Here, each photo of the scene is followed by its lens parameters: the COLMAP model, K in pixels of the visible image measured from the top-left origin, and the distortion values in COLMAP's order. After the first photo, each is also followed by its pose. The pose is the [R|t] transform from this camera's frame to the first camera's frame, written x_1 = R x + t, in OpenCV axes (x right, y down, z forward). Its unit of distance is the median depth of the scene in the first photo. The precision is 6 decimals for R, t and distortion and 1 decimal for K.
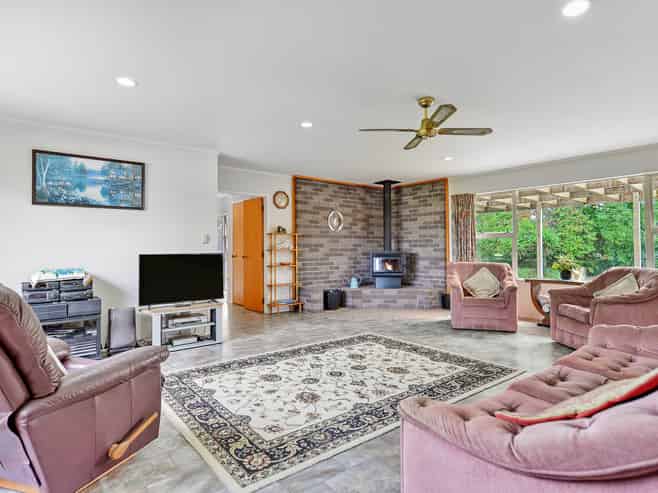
lens RADIAL K [[386.0, 0, 329.0], [0, 386.0, 246.5], [0, 0, 1]] dist [-0.023299, 0.000643]
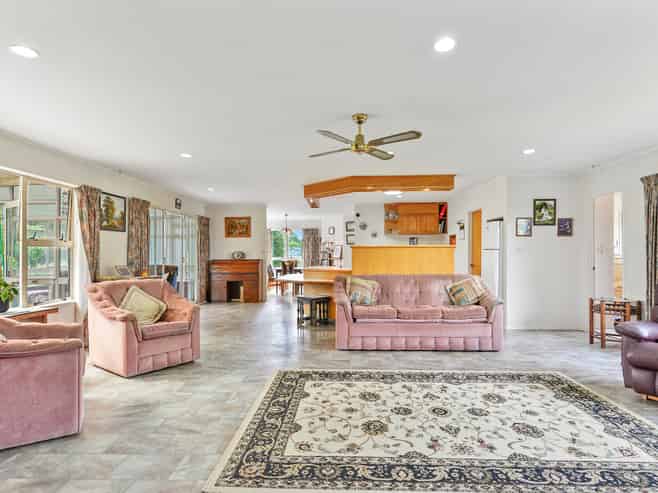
lens RADIAL K [[387.5, 0, 329.0], [0, 387.5, 246.5], [0, 0, 1]] dist [-0.001300, 0.000449]
pose [[-0.763242, 0.019464, 0.645820, -0.362141], [0.004758, 0.999688, -0.024505, -0.005034], [-0.646095, -0.015630, -0.763097, 1.884366]]
